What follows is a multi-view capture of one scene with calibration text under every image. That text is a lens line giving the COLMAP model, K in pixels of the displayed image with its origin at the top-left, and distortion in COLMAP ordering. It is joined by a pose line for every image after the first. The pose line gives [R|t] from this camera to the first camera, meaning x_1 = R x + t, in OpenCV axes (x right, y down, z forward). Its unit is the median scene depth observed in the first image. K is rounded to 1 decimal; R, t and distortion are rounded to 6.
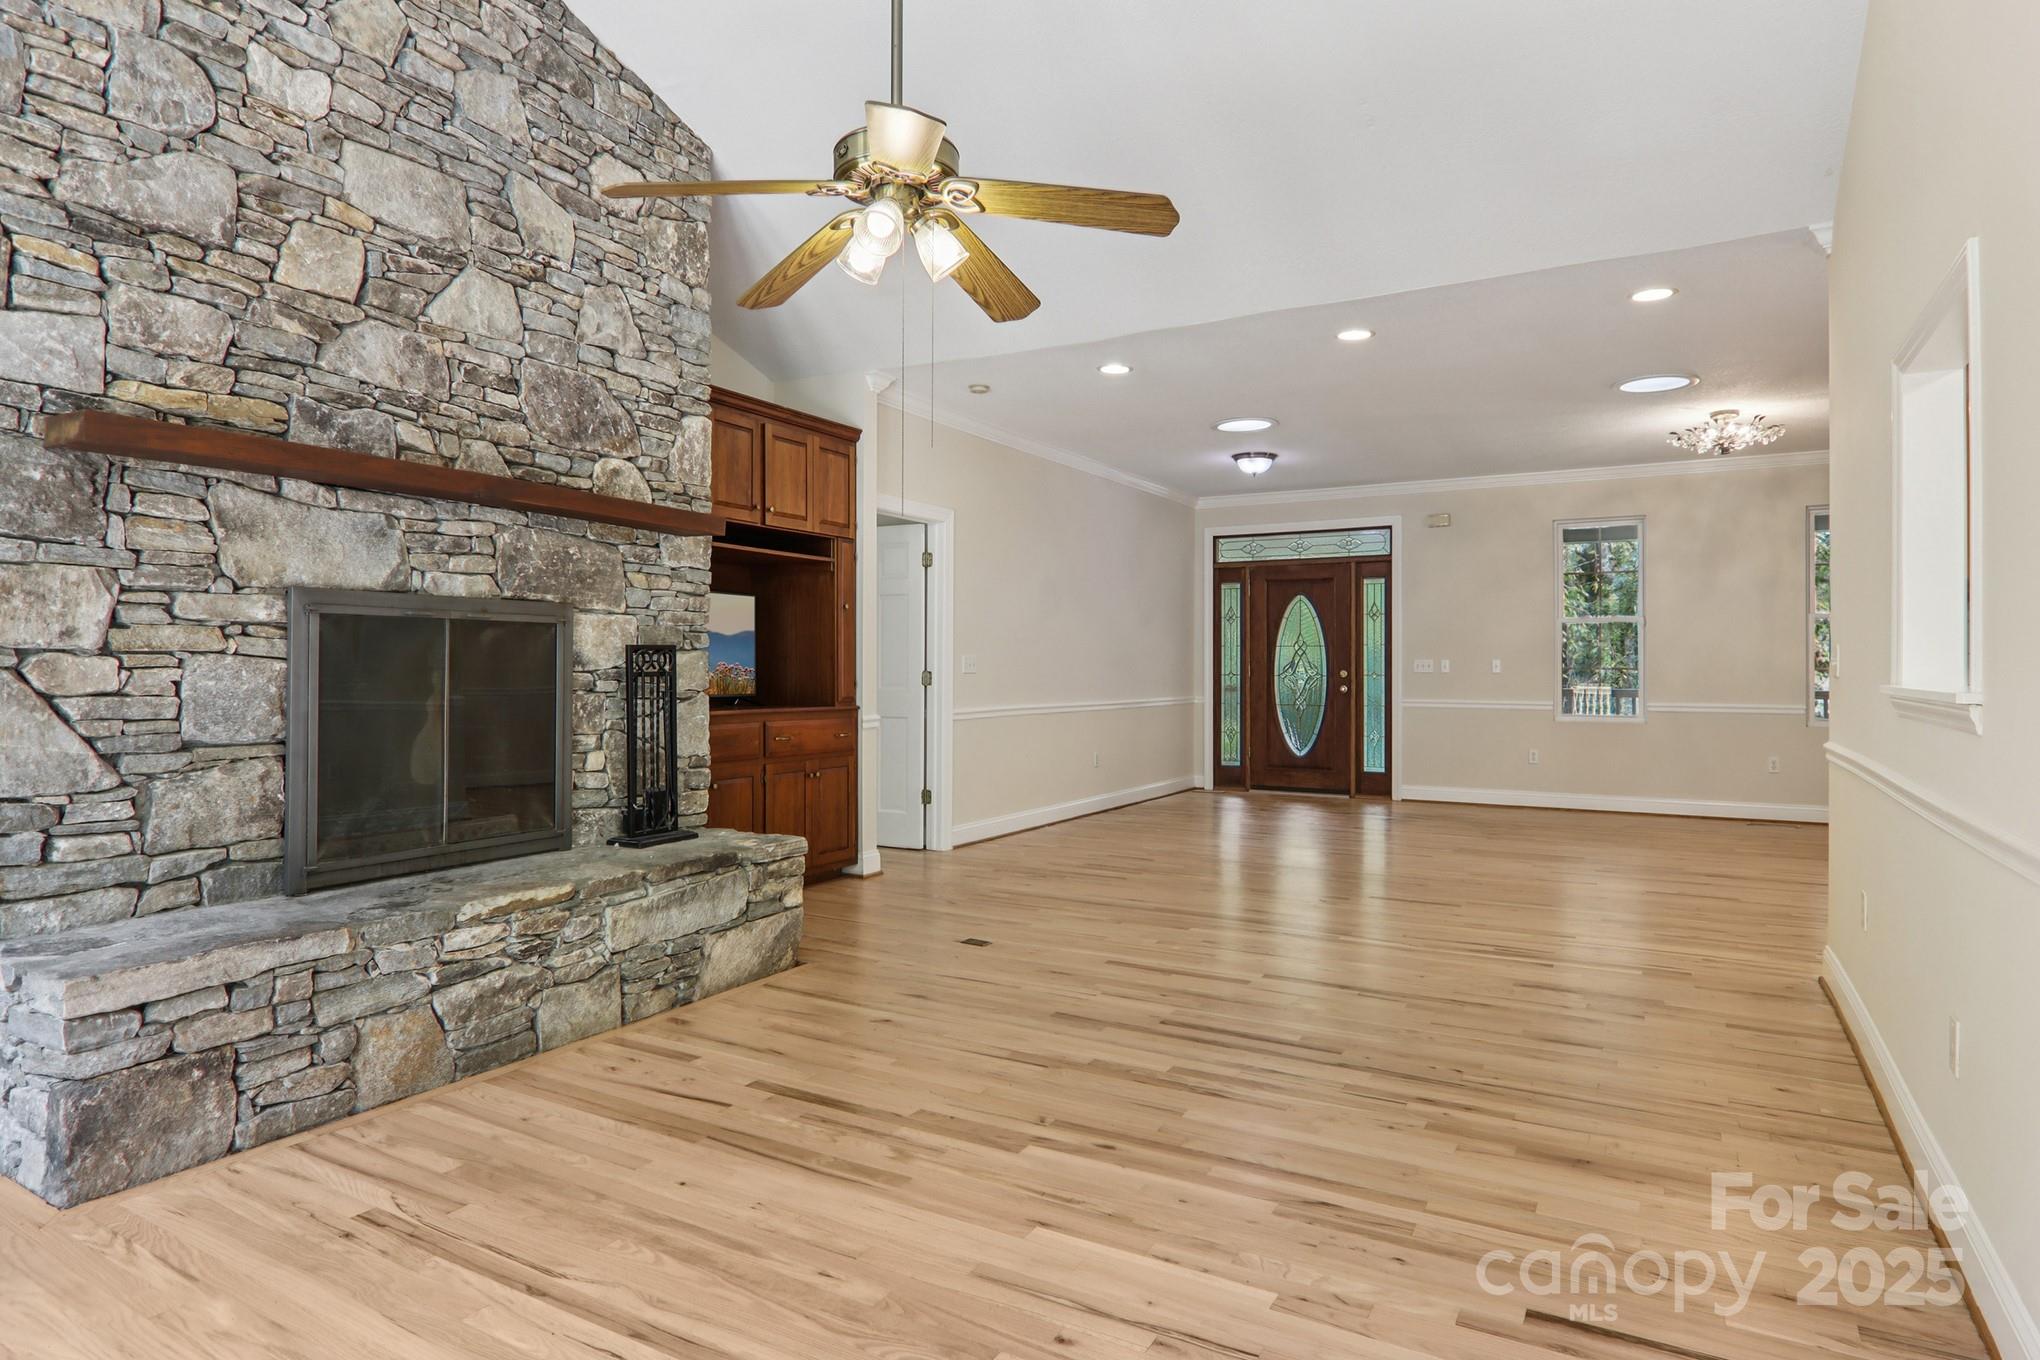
lens RADIAL K [[1146.4, 0, 1018.3], [0, 1146.4, 641.6], [0, 0, 1]] dist [0.013659, -0.028700]
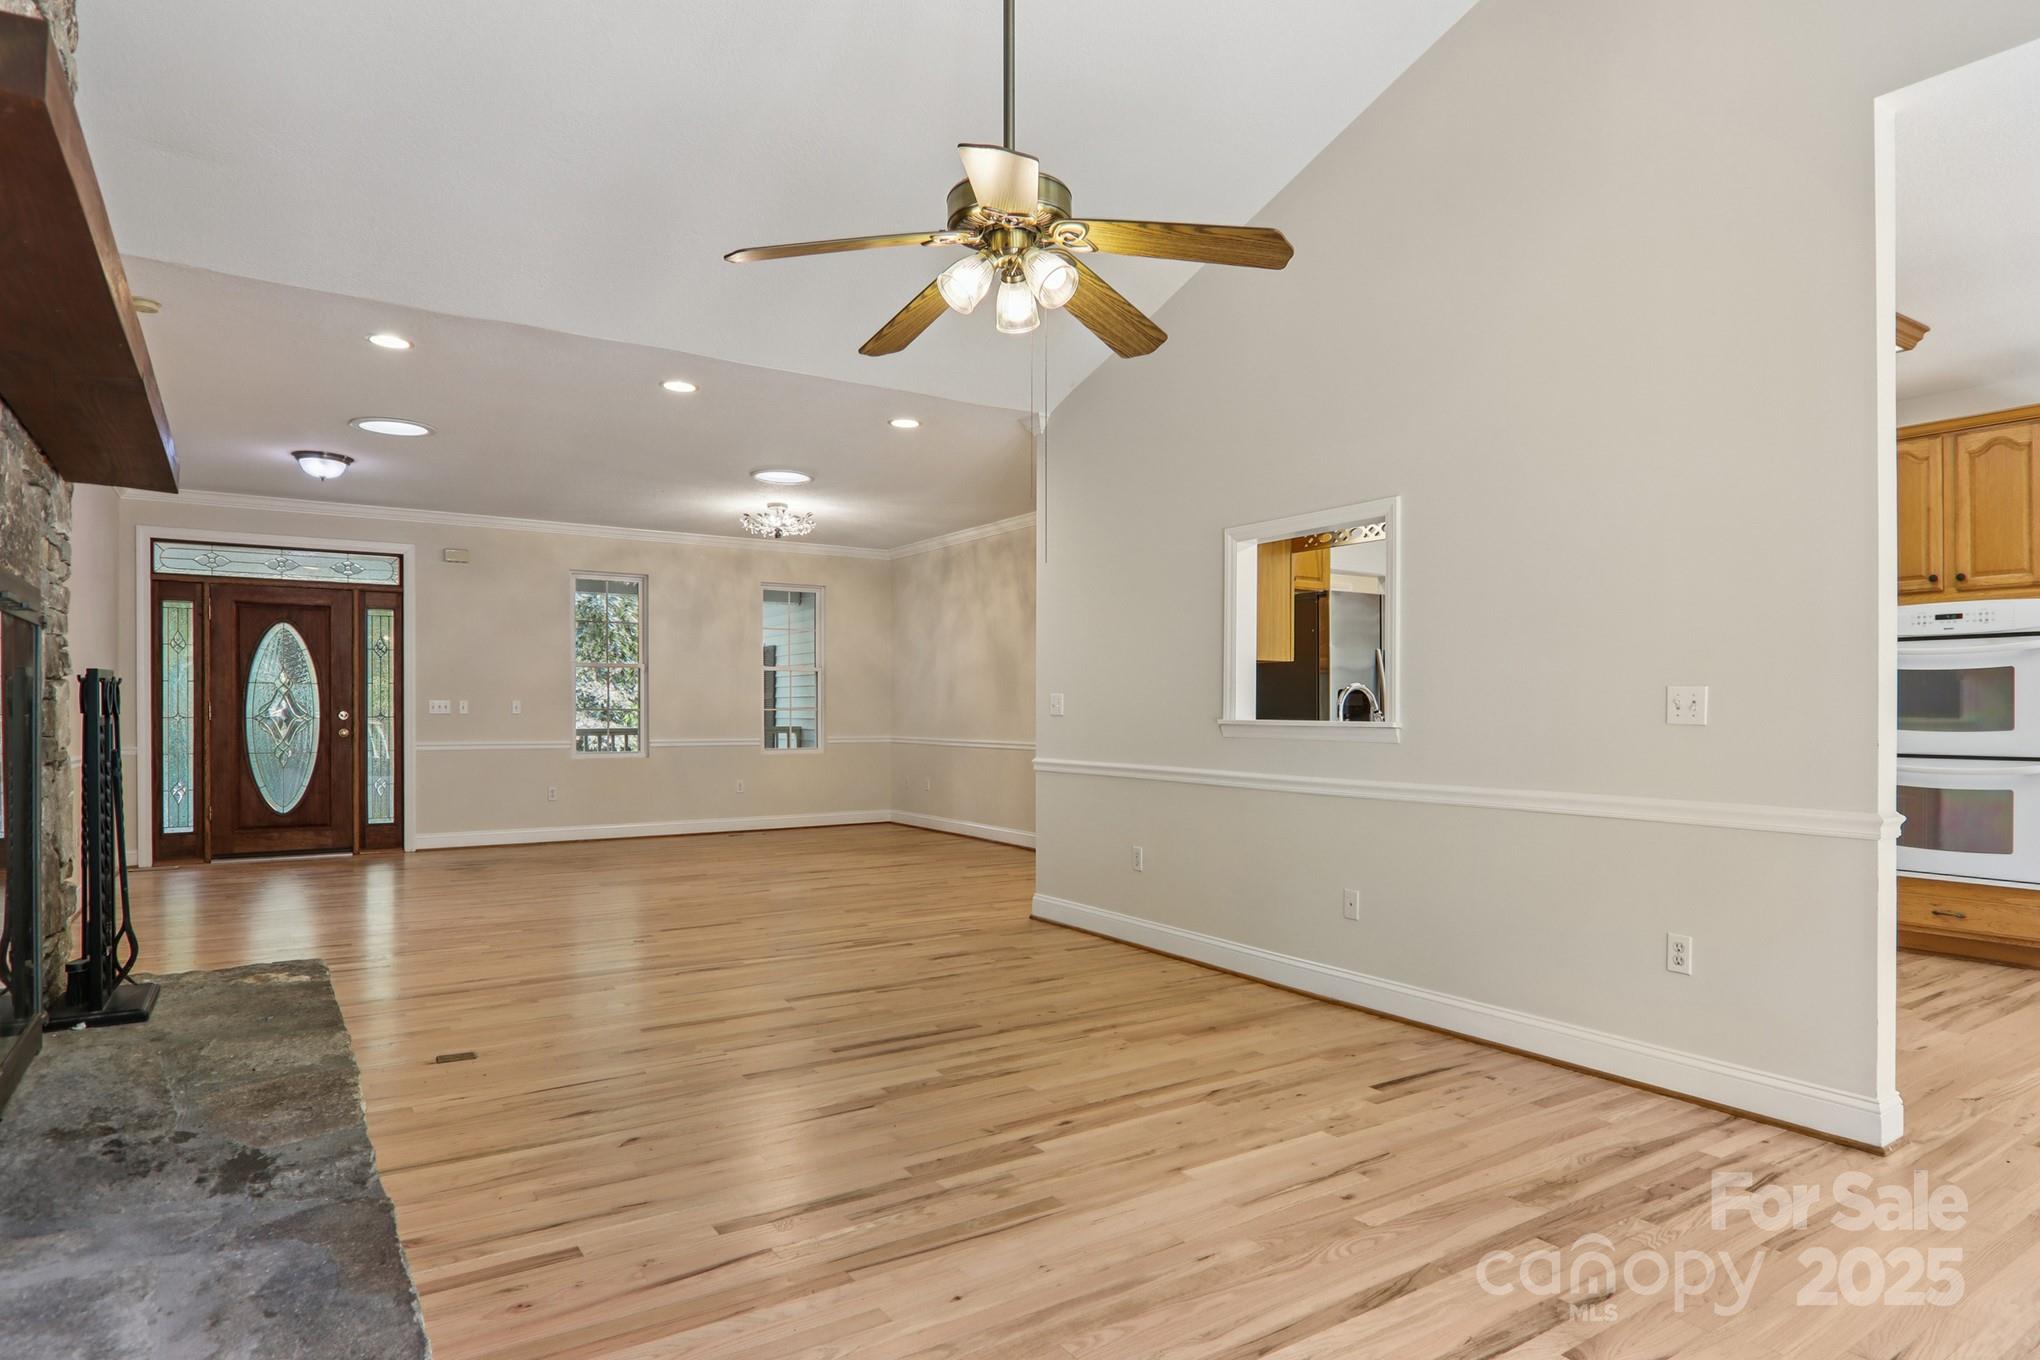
lens RADIAL K [[1138.0, 0, 1018.5], [0, 1138.0, 693.8], [0, 0, 1]] dist [-0.000667, -0.000610]
pose [[0.452891, 0.011207, 0.891495, -0.760496], [-0.020175, 0.999794, -0.002320, 0.008578], [-0.891337, -0.016936, 0.453024, 0.414257]]
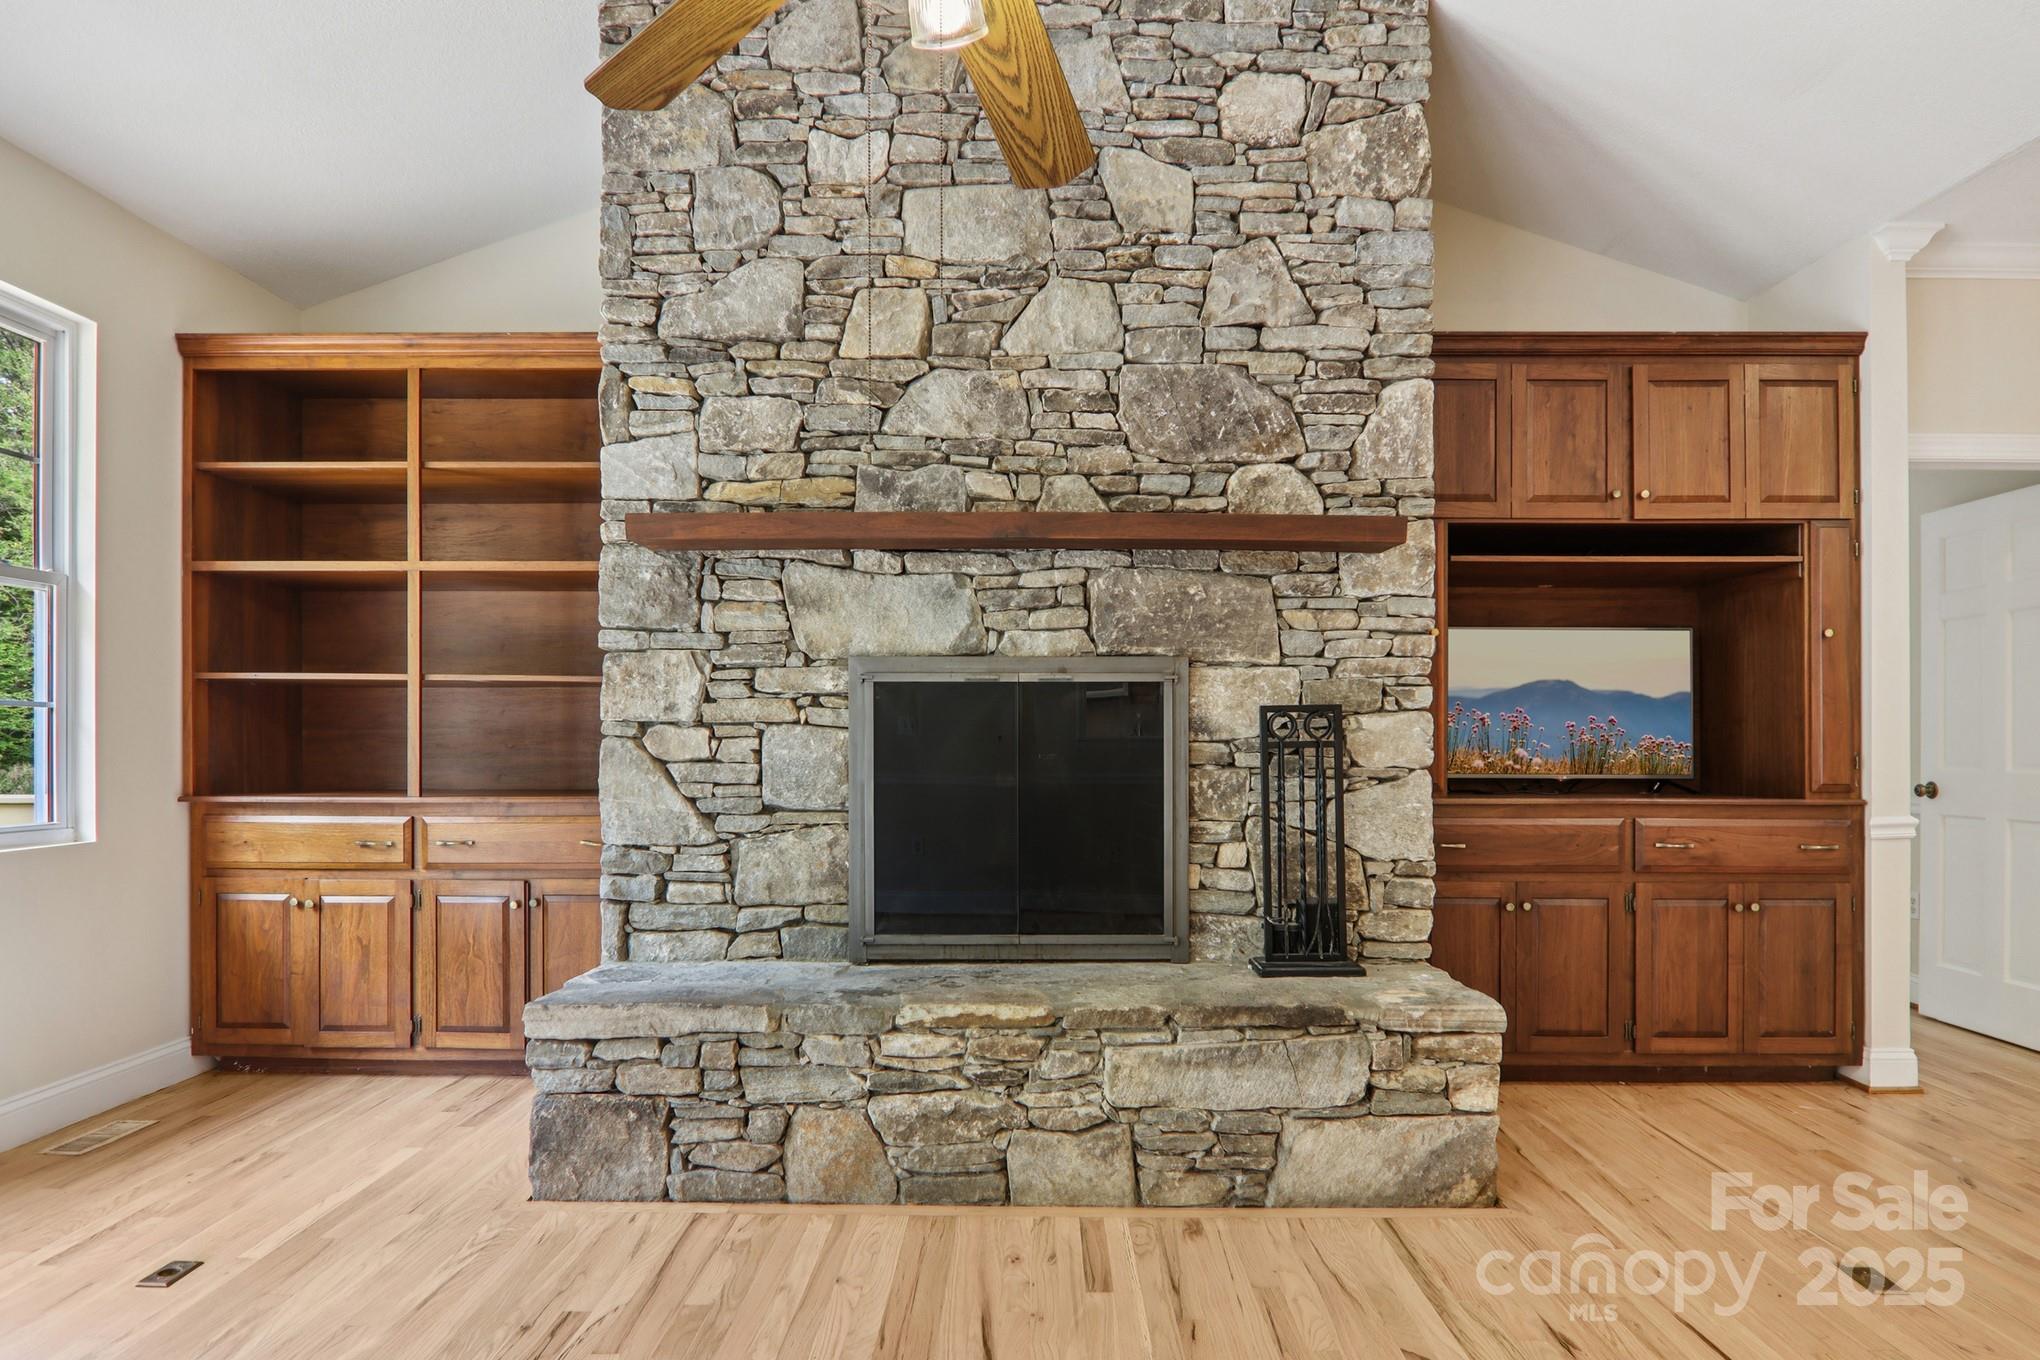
lens RADIAL K [[1141.1, 0, 1023.4], [0, 1141.1, 738.7], [0, 0, 1]] dist [-0.004335, -0.002413]
pose [[0.485832, -0.005109, -0.874037, 0.291223], [0.021481, 0.999751, 0.006097, 0.019770], [0.873788, -0.021737, 0.485821, 0.597691]]
